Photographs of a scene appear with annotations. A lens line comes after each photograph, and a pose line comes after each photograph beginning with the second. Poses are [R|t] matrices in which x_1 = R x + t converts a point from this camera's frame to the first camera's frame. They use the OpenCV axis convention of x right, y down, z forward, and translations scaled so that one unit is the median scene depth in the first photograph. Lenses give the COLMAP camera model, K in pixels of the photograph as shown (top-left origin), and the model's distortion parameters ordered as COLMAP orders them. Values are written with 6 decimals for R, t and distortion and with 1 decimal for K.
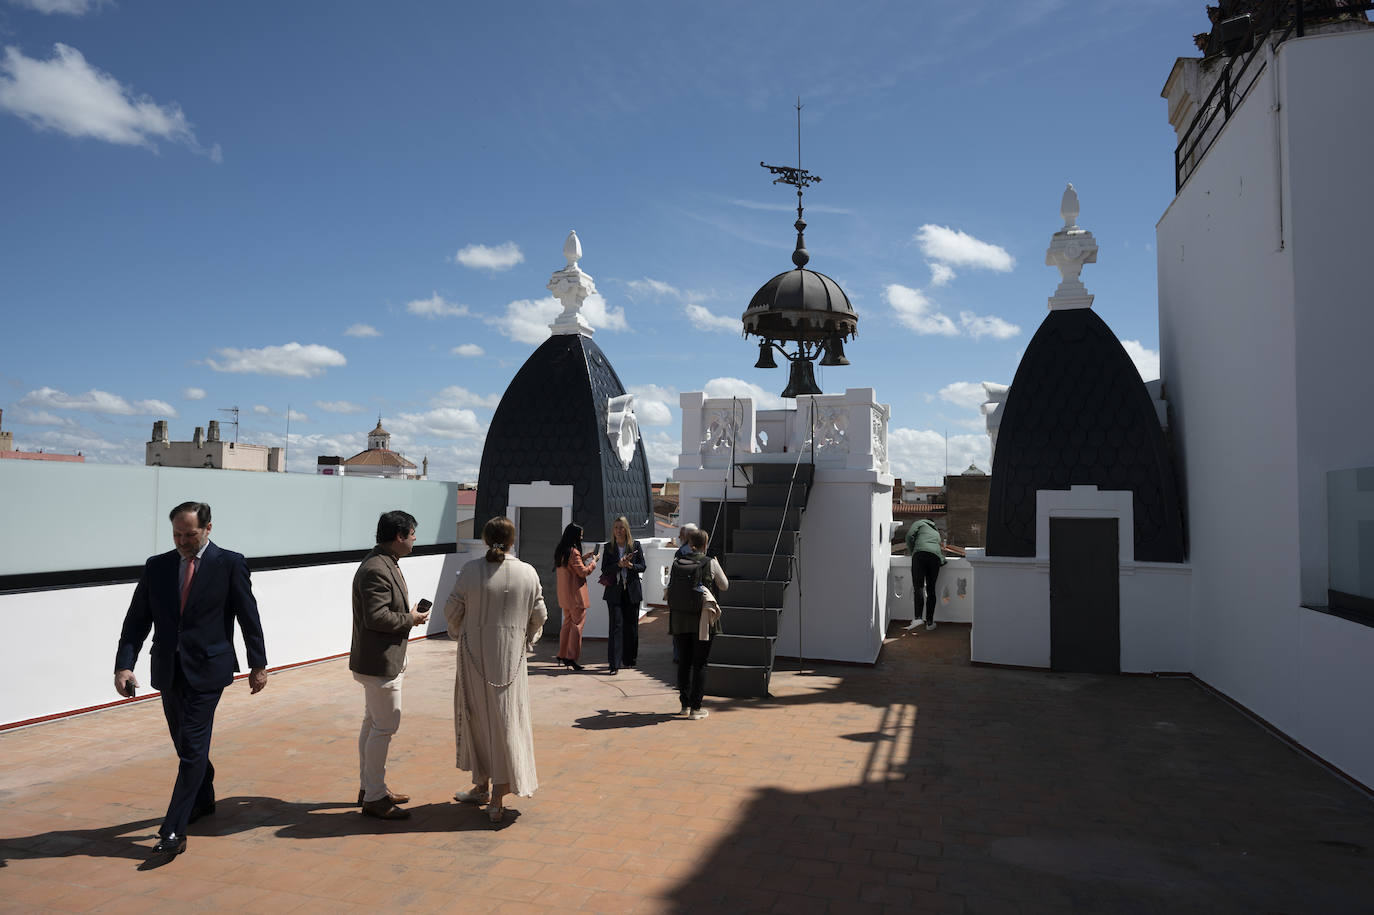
lens RADIAL K [[975.5, 0, 687.0], [0, 975.5, 457.5], [0, 0, 1]] dist [0.042928, 0.002258]
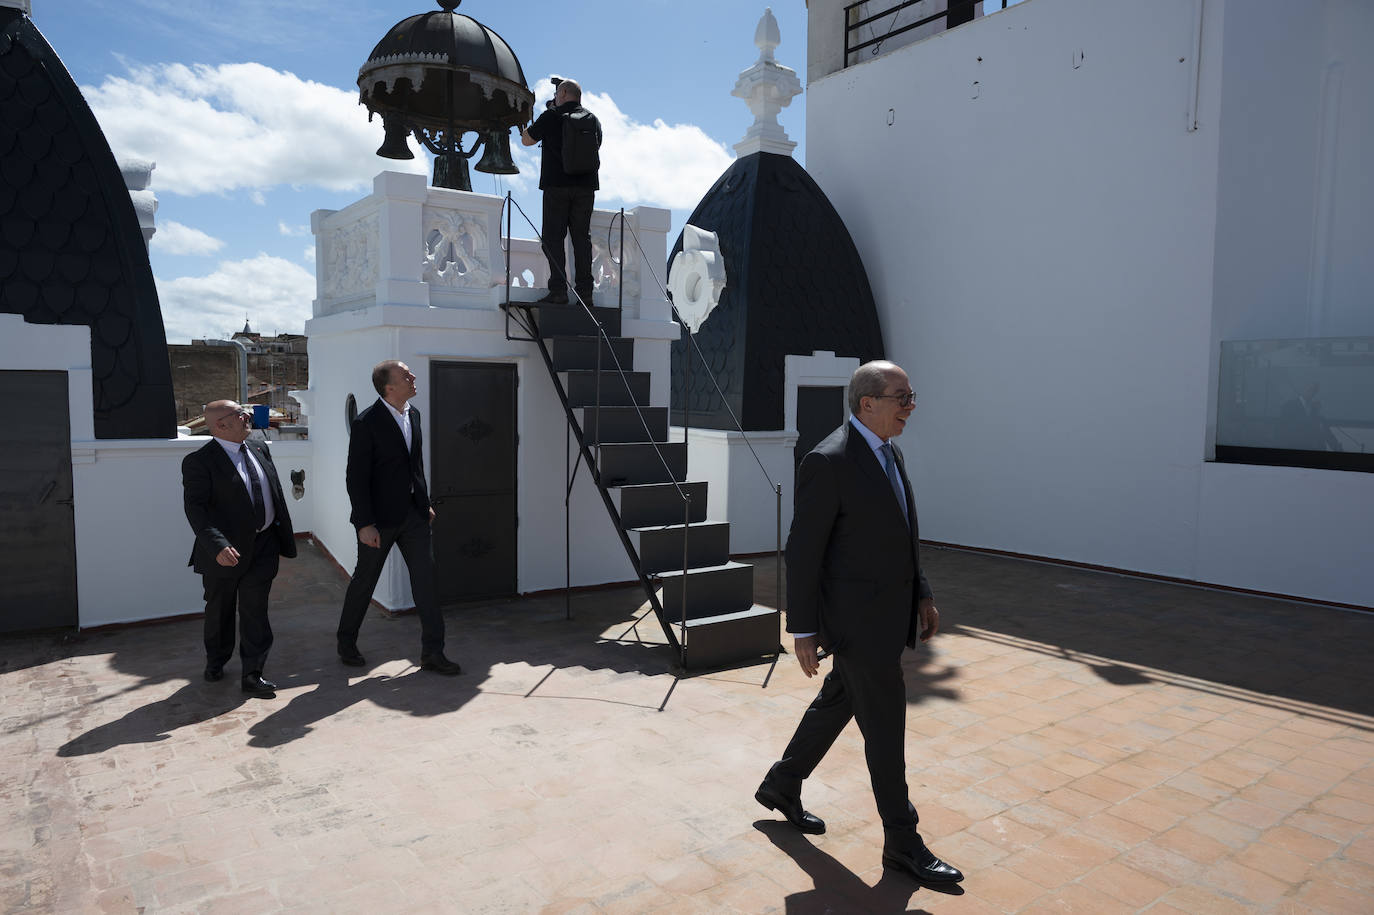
lens RADIAL K [[952.3, 0, 687.0], [0, 952.3, 457.5], [0, 0, 1]] dist [-0.050645, -0.001266]
pose [[0.604975, -0.057612, 0.794158, -0.358975], [-0.041441, 0.993749, 0.103660, 0.038304], [-0.795165, -0.095623, 0.598806, 0.527031]]
